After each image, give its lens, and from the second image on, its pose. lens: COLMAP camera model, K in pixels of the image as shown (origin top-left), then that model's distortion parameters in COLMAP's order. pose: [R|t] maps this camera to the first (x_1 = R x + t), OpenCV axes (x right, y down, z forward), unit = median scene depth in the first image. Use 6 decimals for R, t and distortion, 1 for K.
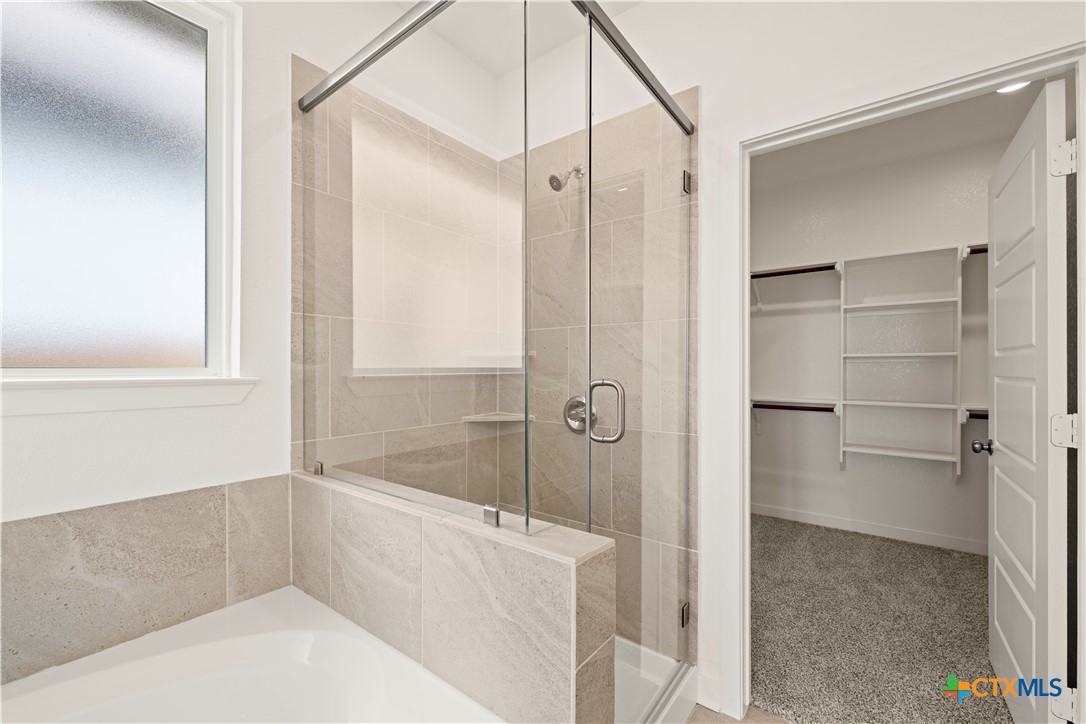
lens RADIAL K [[449.0, 0, 547.0], [0, 449.0, 370.0], [0, 0, 1]] dist [0.001557, -0.000751]
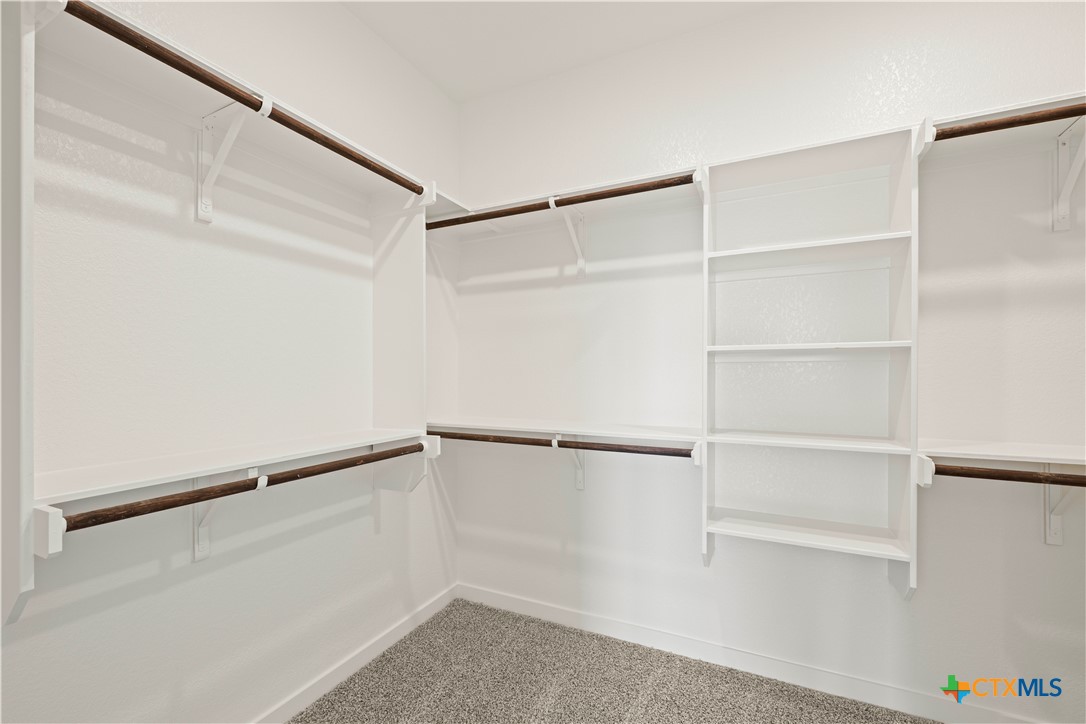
lens RADIAL K [[449.0, 0, 548.2], [0, 449.0, 371.9], [0, 0, 1]] dist [0.001557, -0.000751]
pose [[0.978238, -0.001050, 0.207483, 0.693362], [0.002037, 0.999988, -0.004543, -0.005752], [-0.207476, 0.004867, 0.978228, 0.989830]]
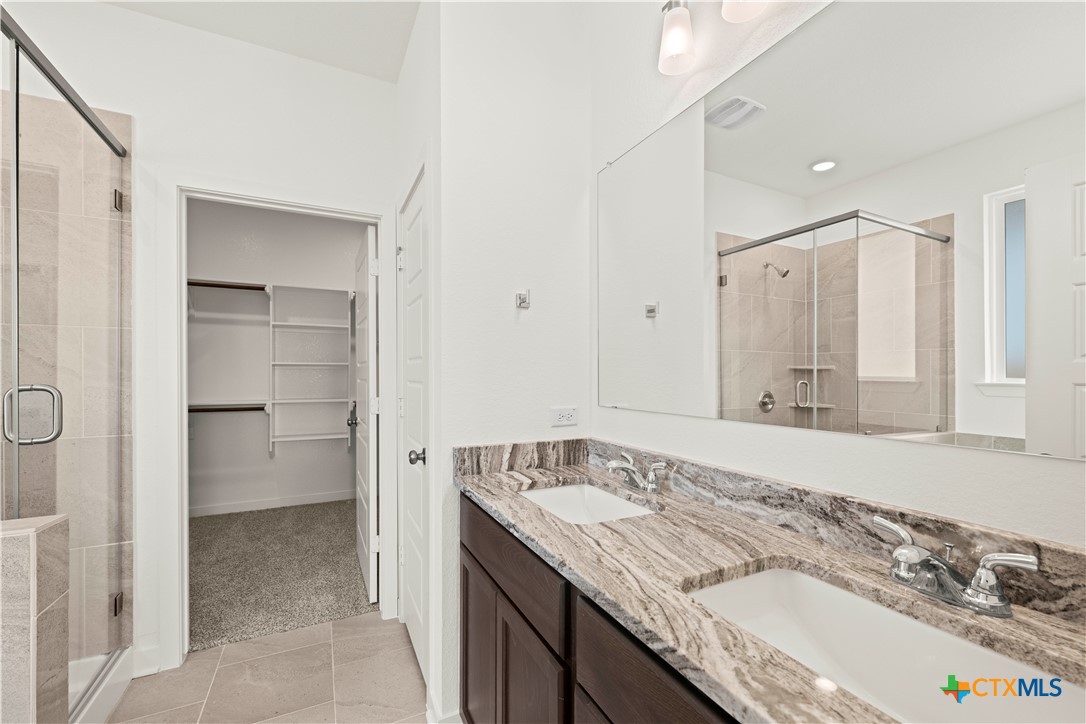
lens RADIAL K [[449.0, 0, 549.2], [0, 449.0, 373.6], [0, 0, 1]] dist [0.001557, -0.000751]
pose [[0.435252, -0.001486, 0.900307, -0.197923], [0.004266, 0.999991, -0.000412, -0.000185], [-0.900299, 0.004020, 0.435254, -0.373640]]
